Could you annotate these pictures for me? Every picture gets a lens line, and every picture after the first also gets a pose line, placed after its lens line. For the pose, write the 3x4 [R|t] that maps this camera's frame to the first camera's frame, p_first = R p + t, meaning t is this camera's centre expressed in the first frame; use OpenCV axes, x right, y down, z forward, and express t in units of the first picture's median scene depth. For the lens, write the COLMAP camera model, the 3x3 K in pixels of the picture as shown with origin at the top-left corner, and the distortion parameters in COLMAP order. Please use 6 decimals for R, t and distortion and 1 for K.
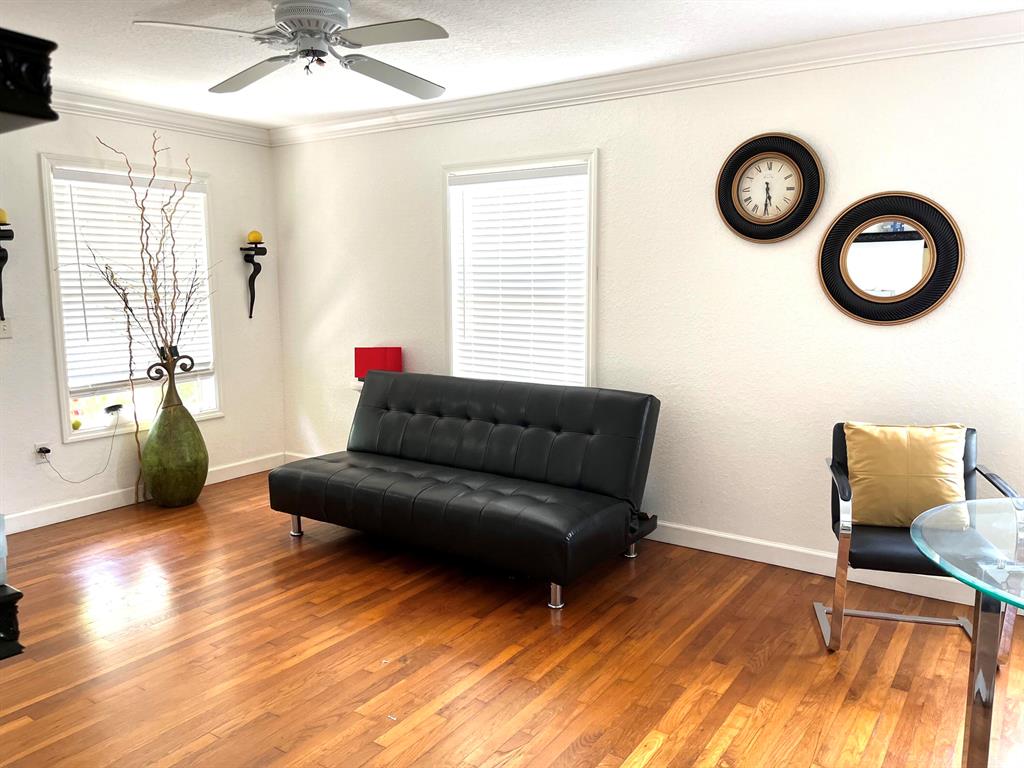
lens RADIAL K [[784.7, 0, 512.0], [0, 784.7, 384.0], [0, 0, 1]] dist [0.070087, -0.078997]
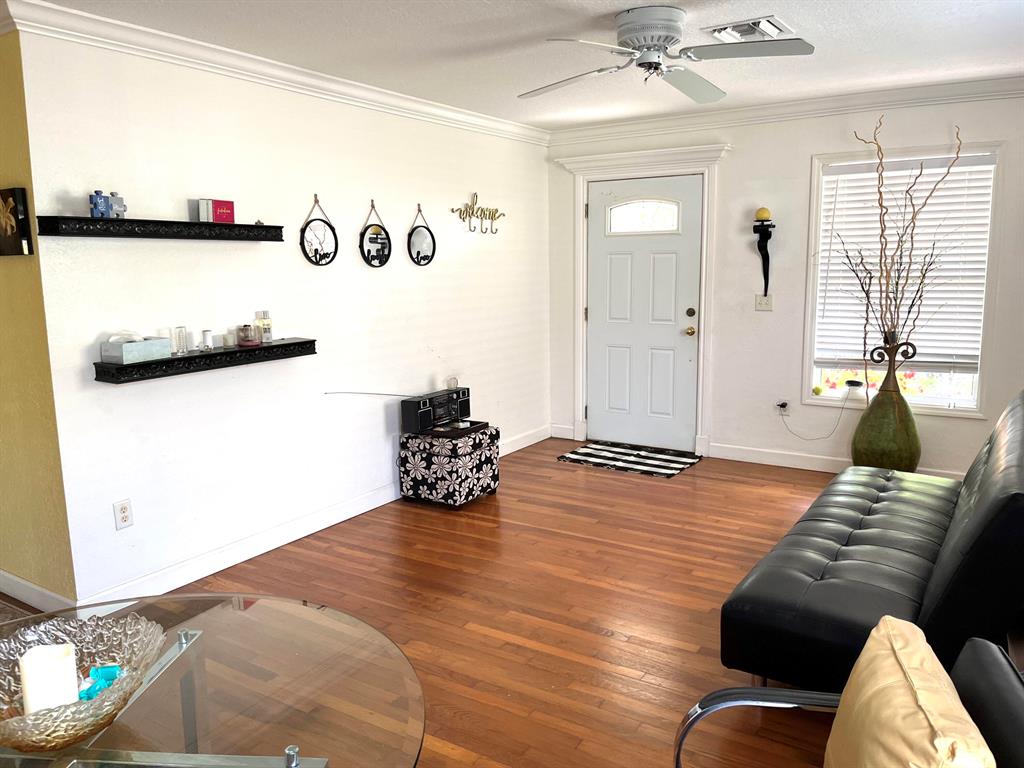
lens RADIAL K [[784.7, 0, 512.0], [0, 784.7, 384.0], [0, 0, 1]] dist [0.070087, -0.078997]
pose [[0.022585, 0.164015, -0.986199, 0.565599], [-0.125150, 0.979155, 0.159978, -0.085733], [0.991881, 0.119809, 0.042641, 0.512646]]
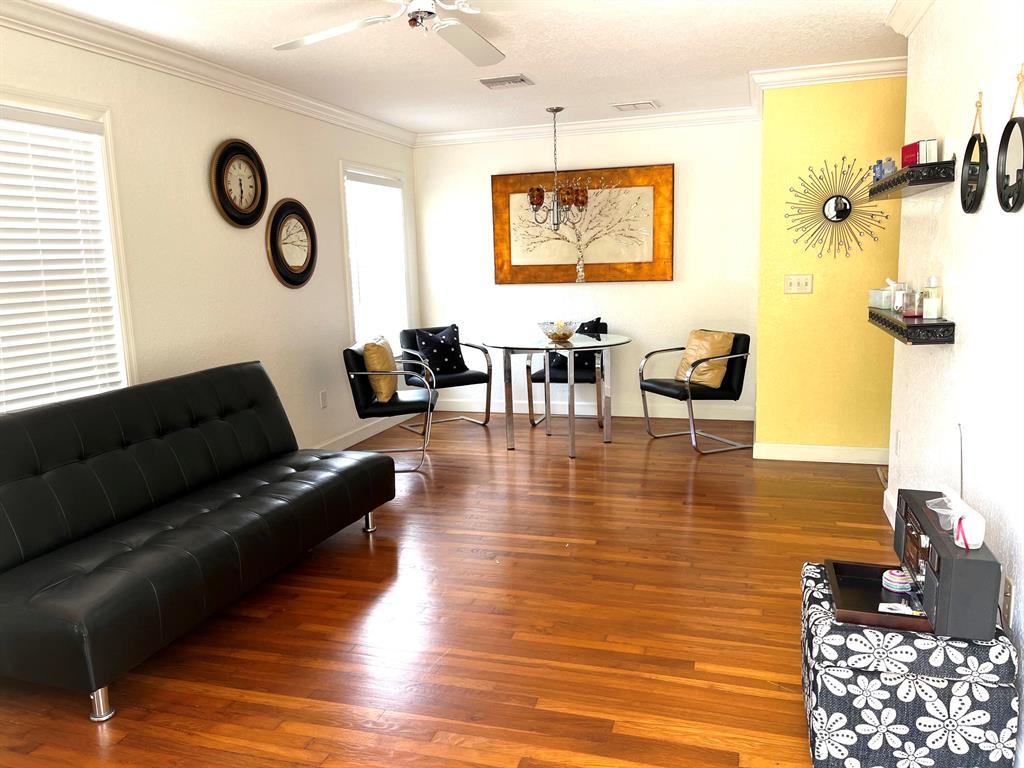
lens RADIAL K [[784.7, 0, 512.0], [0, 784.7, 384.0], [0, 0, 1]] dist [0.070087, -0.078997]
pose [[-0.297298, -0.142134, 0.944146, -0.812737], [0.159368, 0.967598, 0.195847, -0.094662], [-0.941390, 0.208692, -0.265014, 0.792071]]
